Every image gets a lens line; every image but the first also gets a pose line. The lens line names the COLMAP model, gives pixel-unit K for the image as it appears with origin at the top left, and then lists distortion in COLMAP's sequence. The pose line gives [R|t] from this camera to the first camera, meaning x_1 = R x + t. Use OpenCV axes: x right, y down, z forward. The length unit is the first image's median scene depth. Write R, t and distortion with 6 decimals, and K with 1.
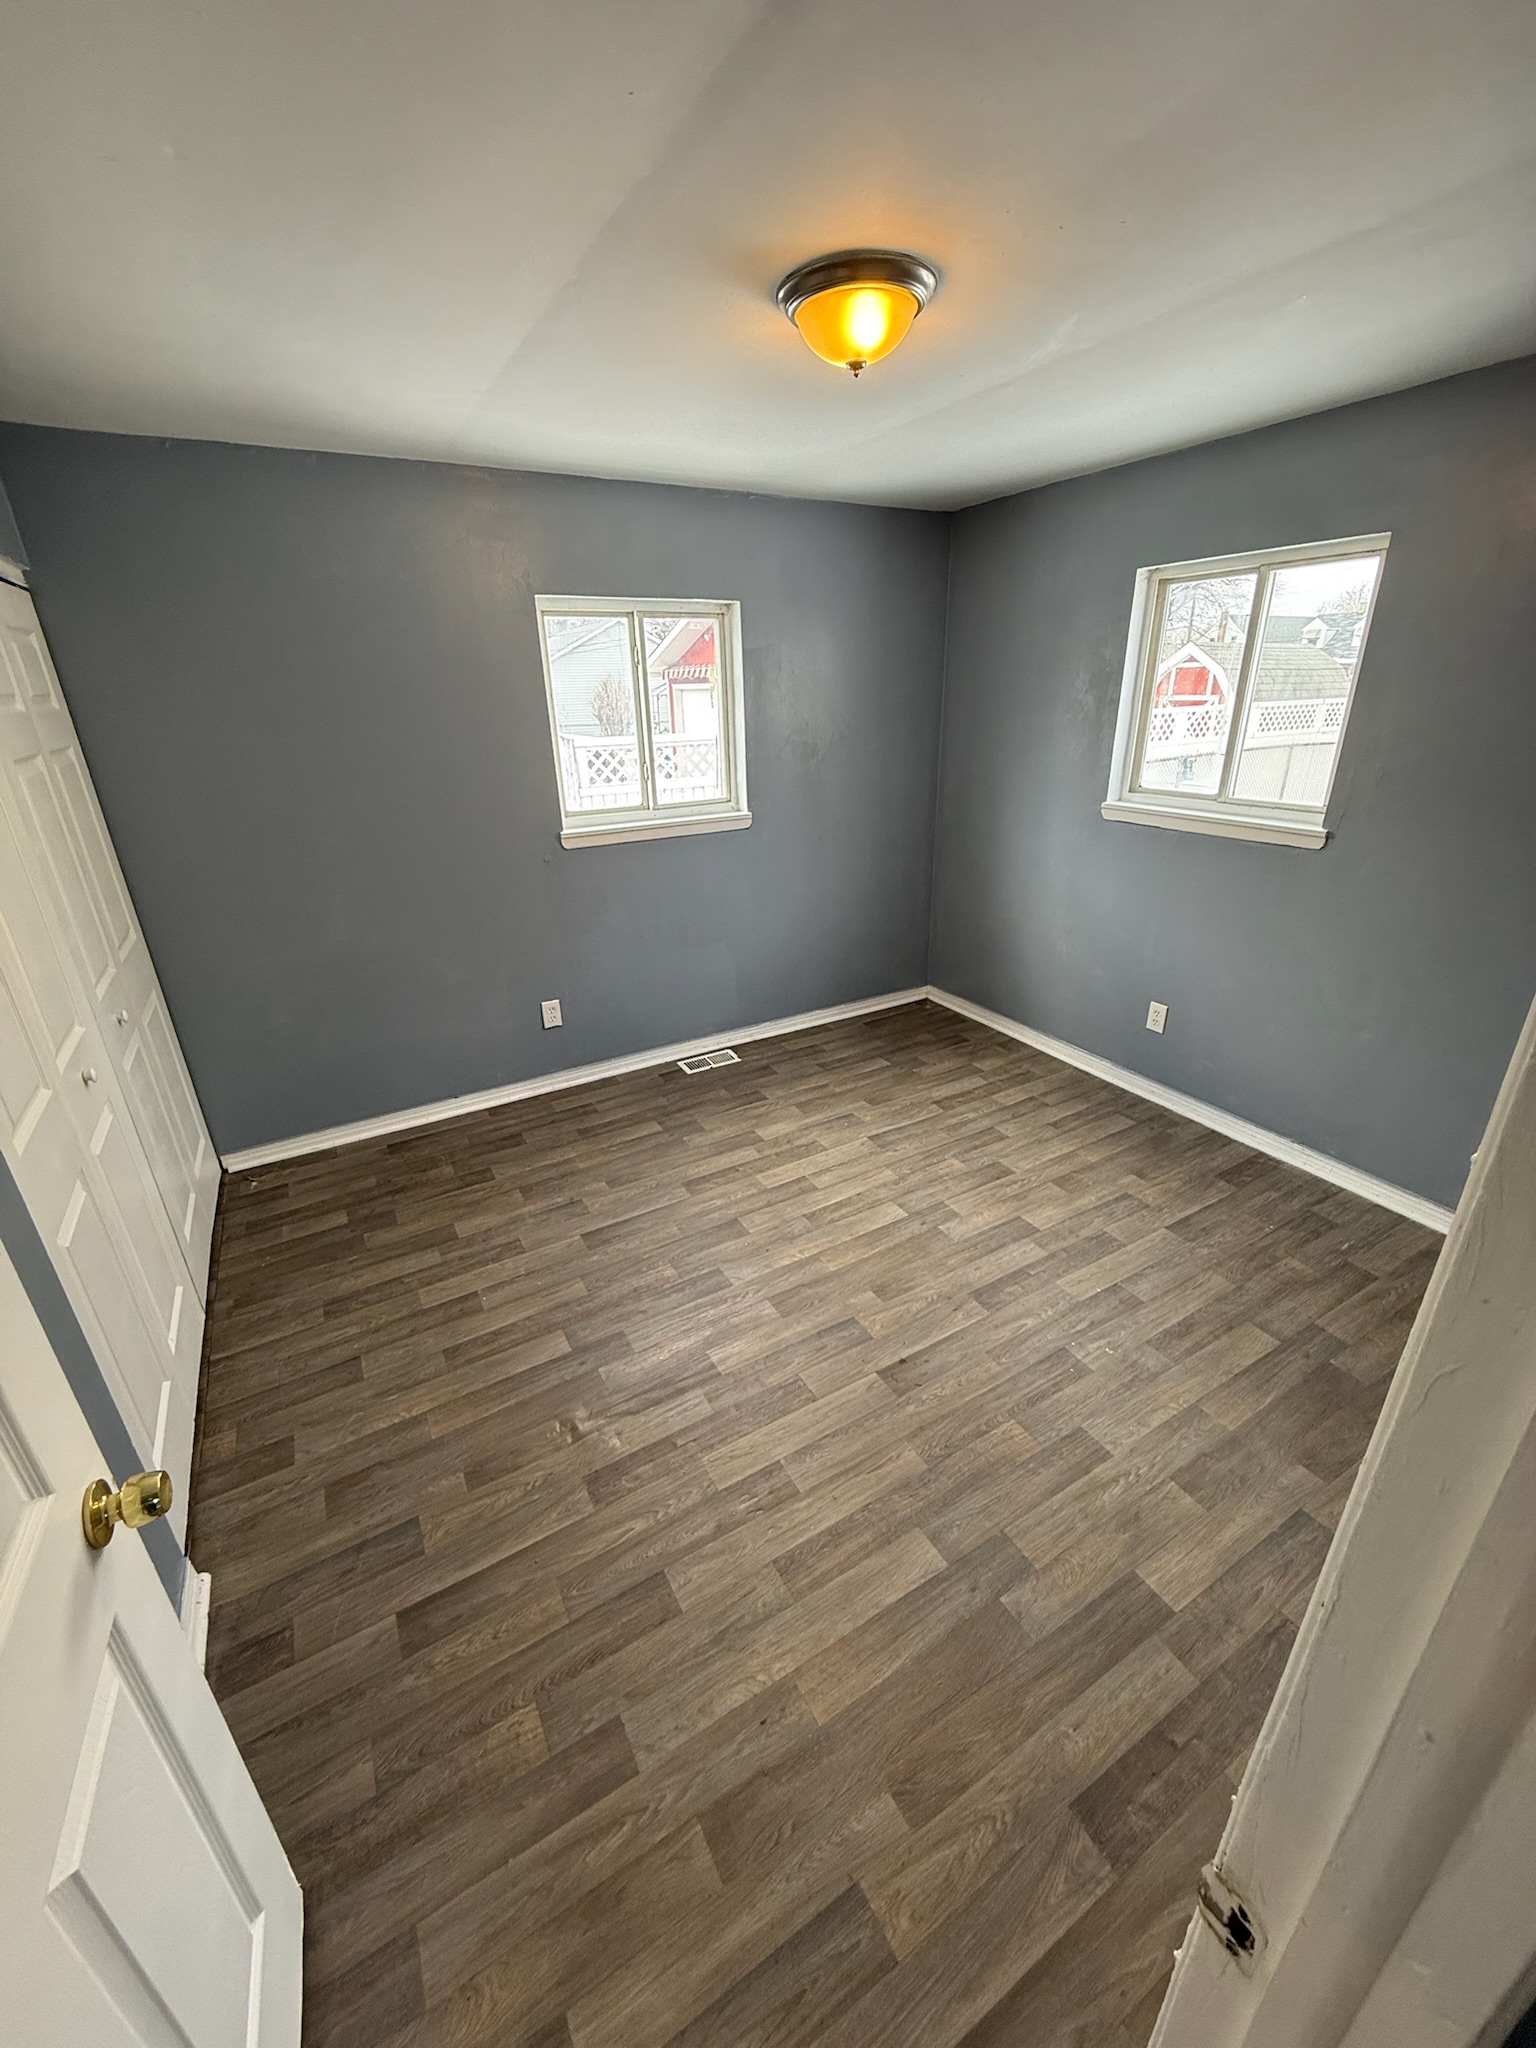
lens RADIAL K [[814.5, 0, 778.2], [0, 814.5, 1034.2], [0, 0, 1]] dist [-0.003788, 0.000919]
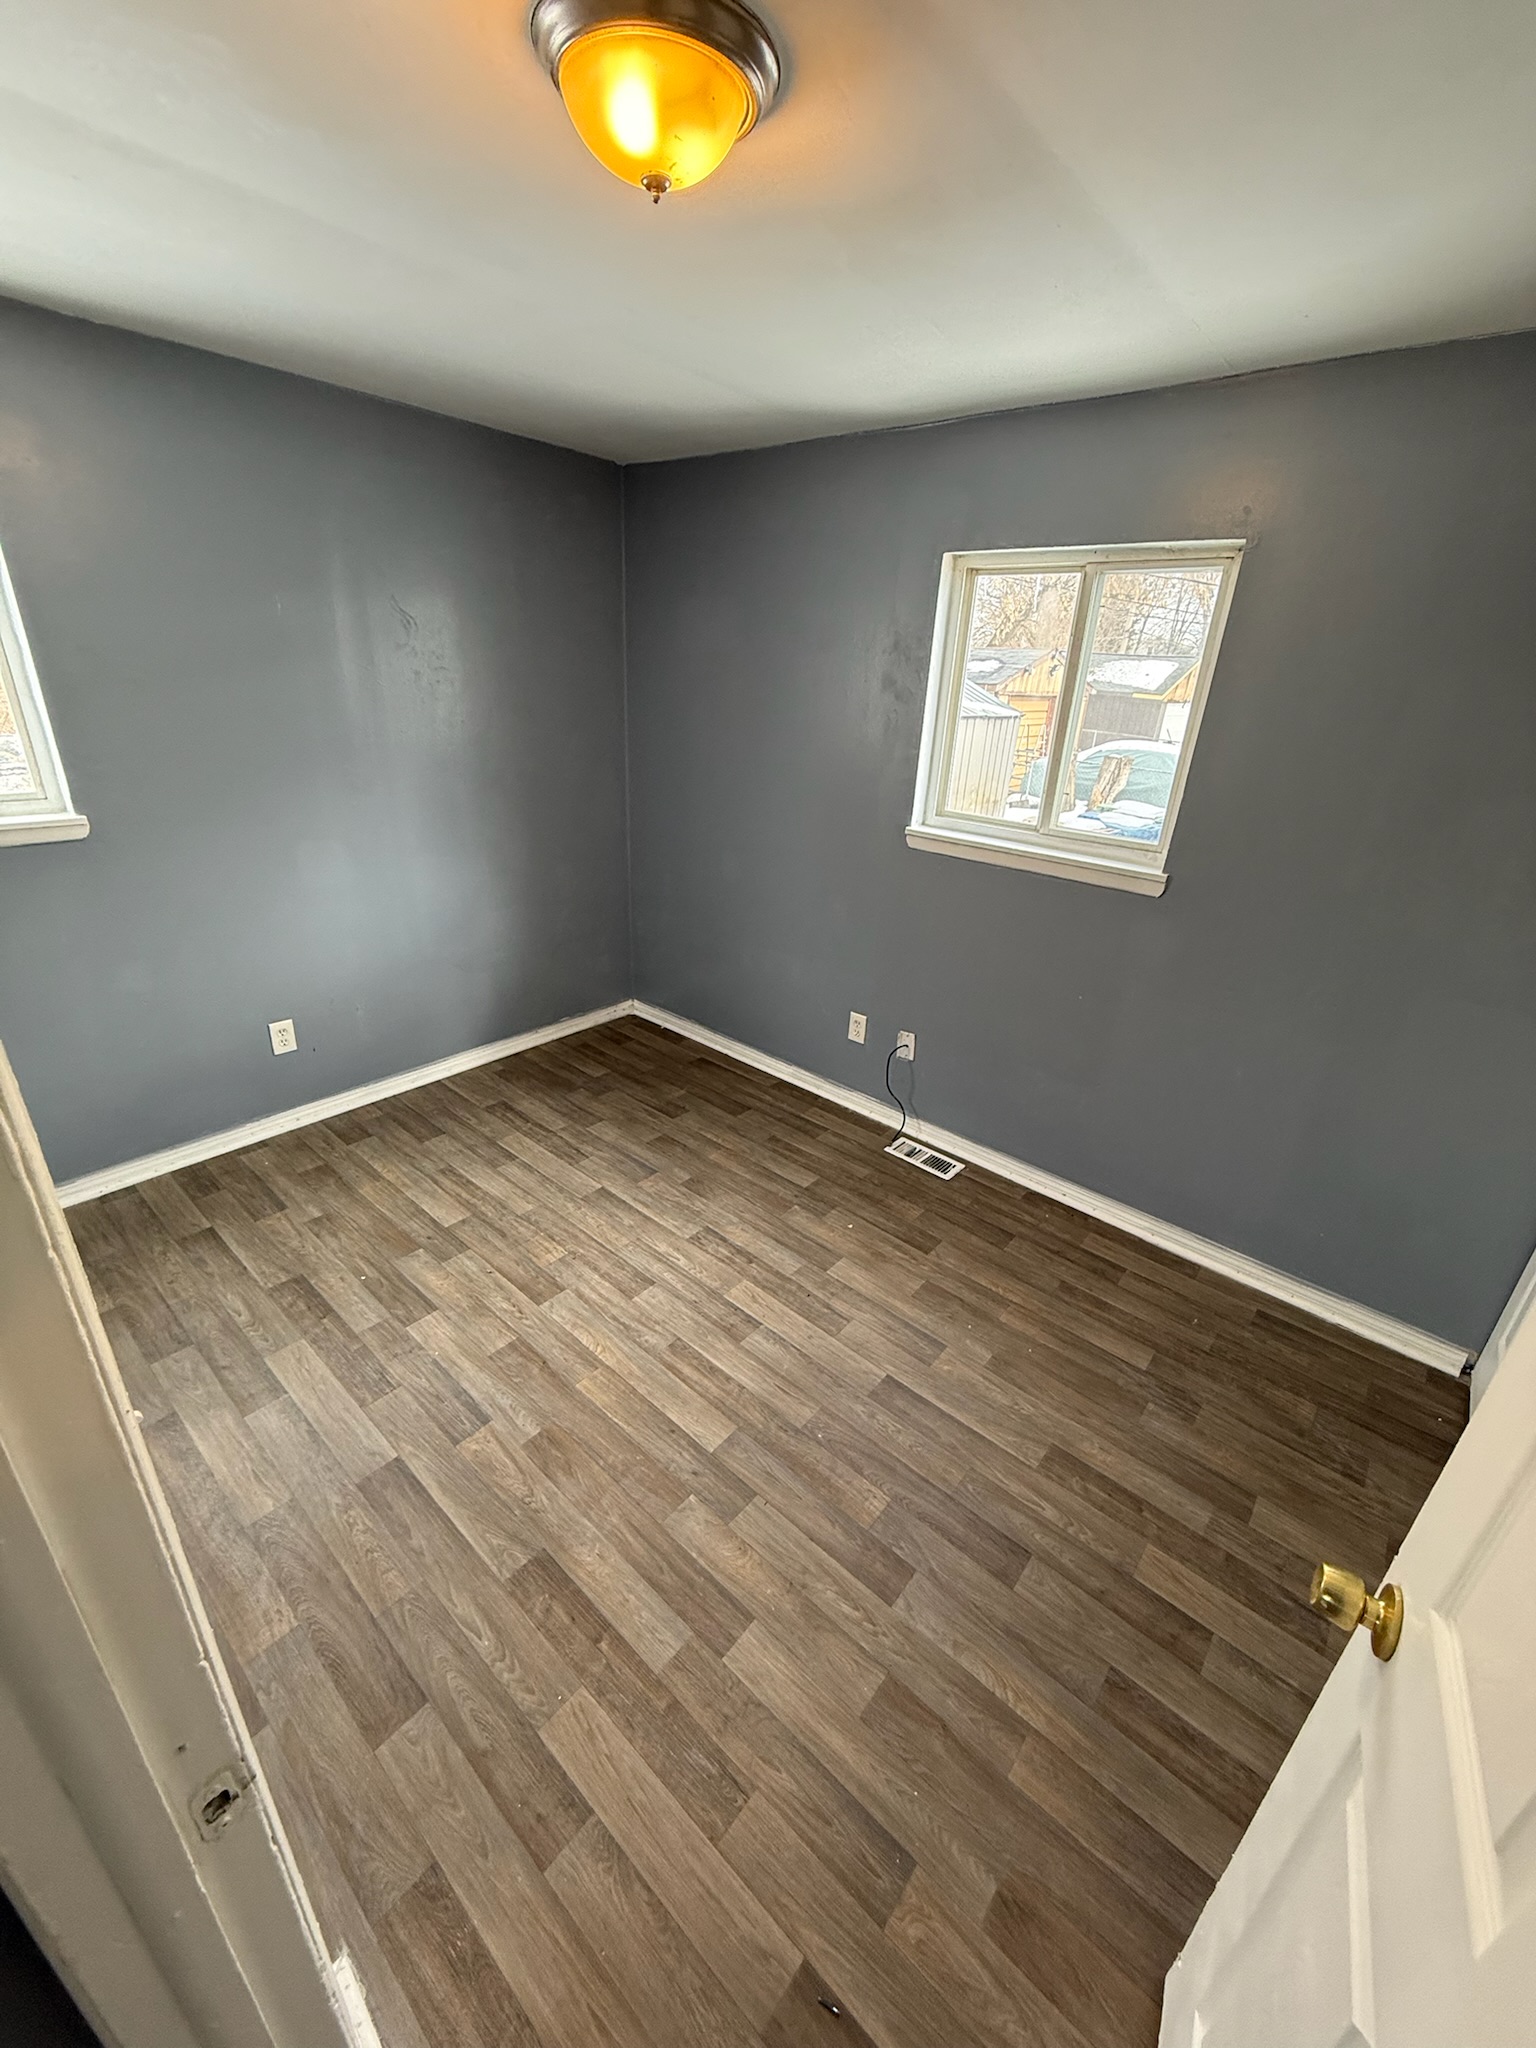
lens RADIAL K [[814.5, 0, 779.3], [0, 814.5, 1012.5], [0, 0, 1]] dist [-0.003788, 0.000919]
pose [[0.321243, 0.403816, -0.856584, 0.600510], [-0.427211, 0.869052, 0.249478, -0.291189], [0.845159, 0.285799, 0.451691, 0.607299]]
